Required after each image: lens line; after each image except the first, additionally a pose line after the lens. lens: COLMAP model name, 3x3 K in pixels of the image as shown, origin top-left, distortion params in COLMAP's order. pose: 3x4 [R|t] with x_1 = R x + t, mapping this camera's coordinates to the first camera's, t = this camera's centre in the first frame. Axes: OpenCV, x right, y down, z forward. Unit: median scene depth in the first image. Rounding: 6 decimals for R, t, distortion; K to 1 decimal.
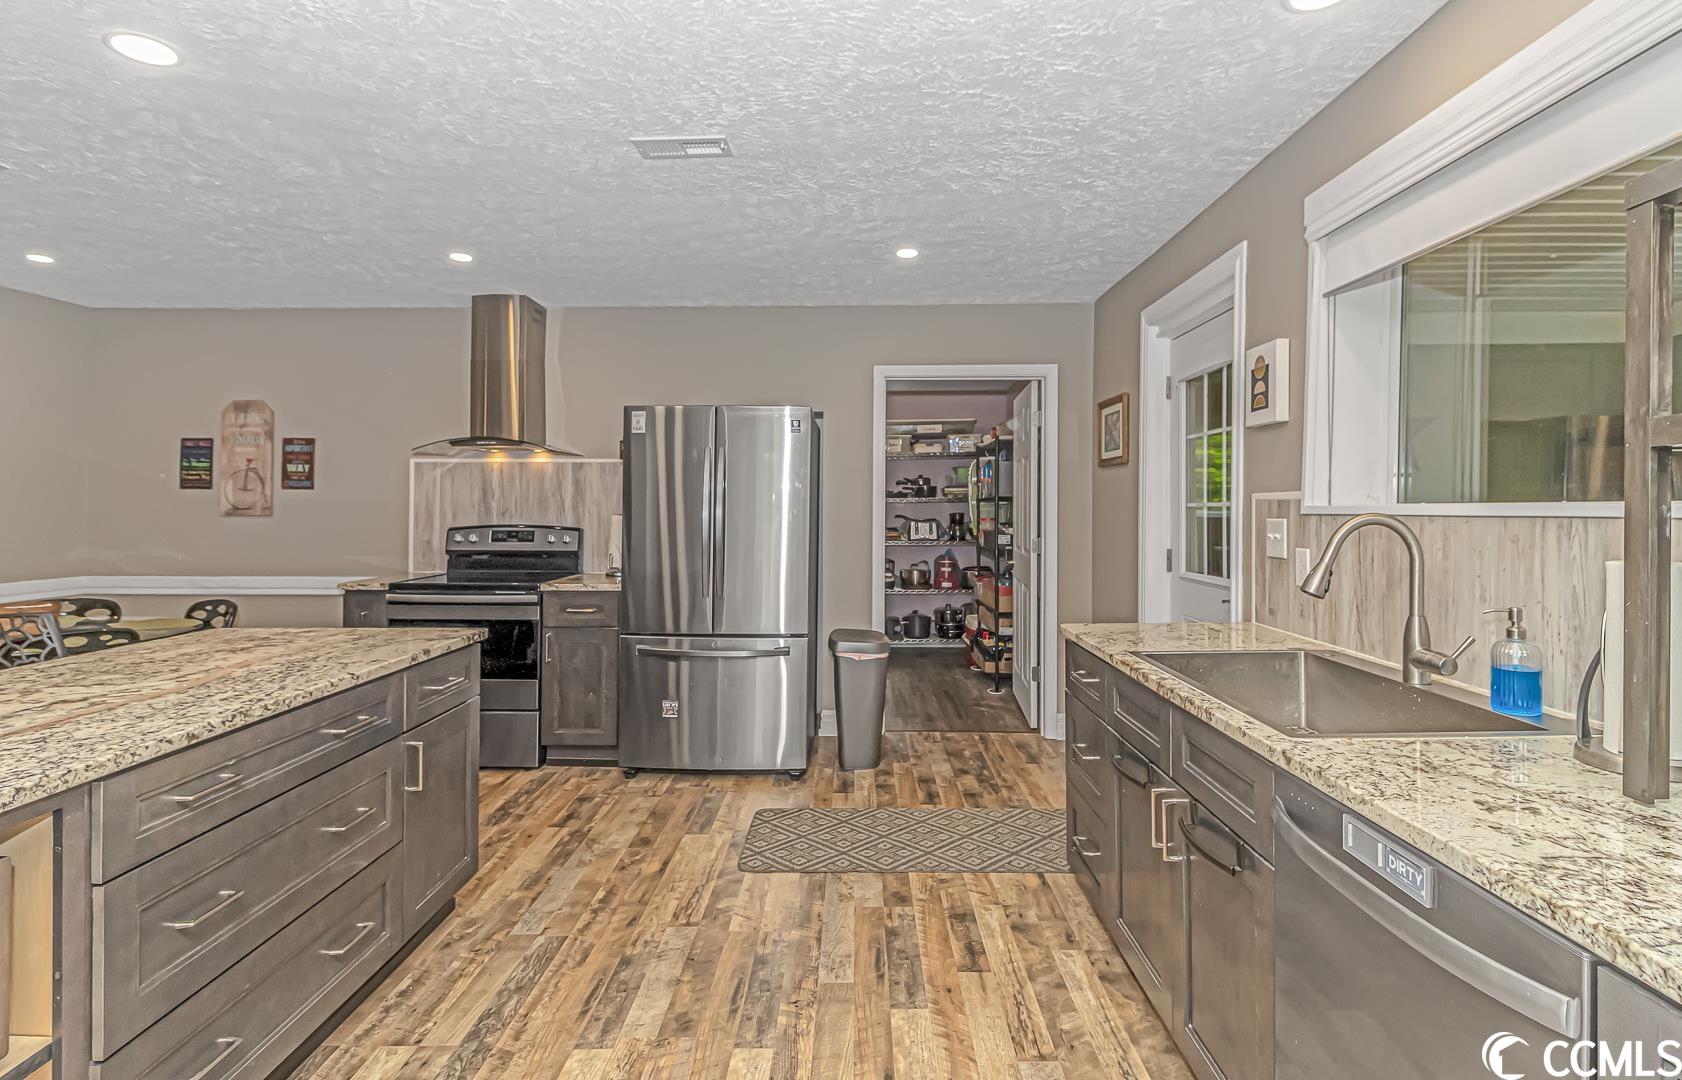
lens RADIAL K [[794.5, 0, 826.8], [0, 794.5, 508.4], [0, 0, 1]] dist [-0.013231, -0.000204]
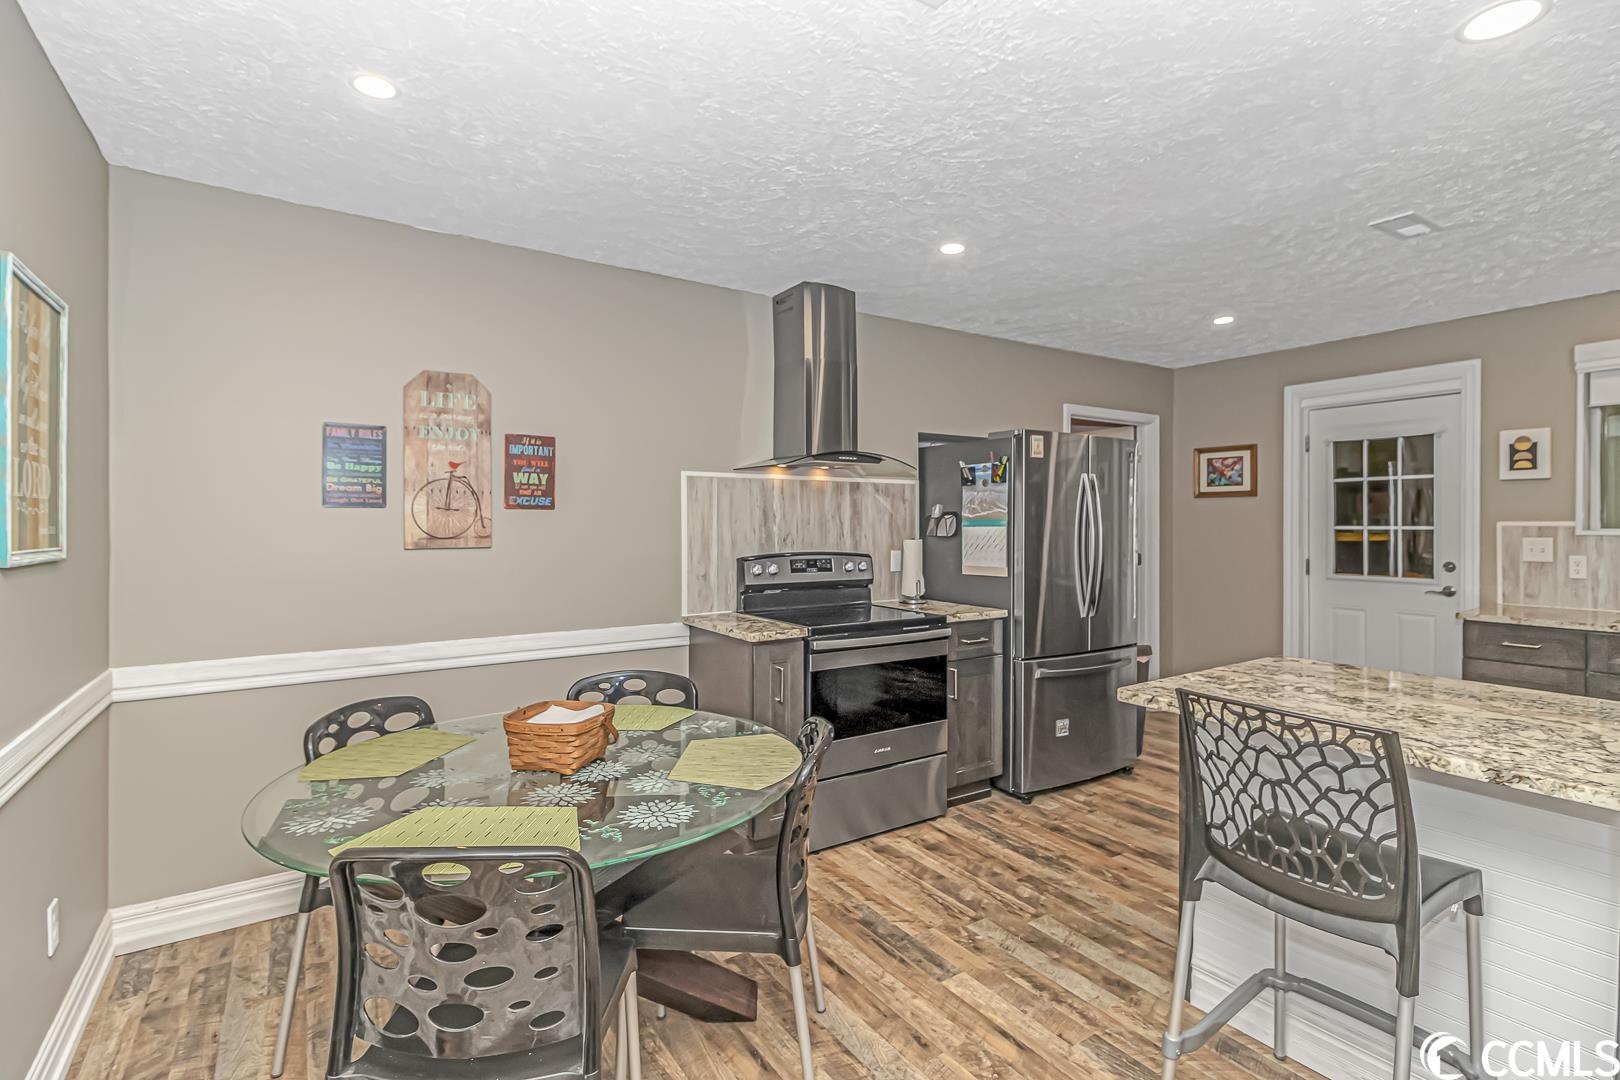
lens RADIAL K [[770.3, 0, 790.5], [0, 770.3, 537.6], [0, 0, 1]] dist [-0.008769, 0.000805]
pose [[0.826756, -0.013772, 0.562391, -0.862617], [0.000873, 0.999730, 0.023200, -0.014679], [-0.562559, -0.018690, 0.826546, 0.309919]]
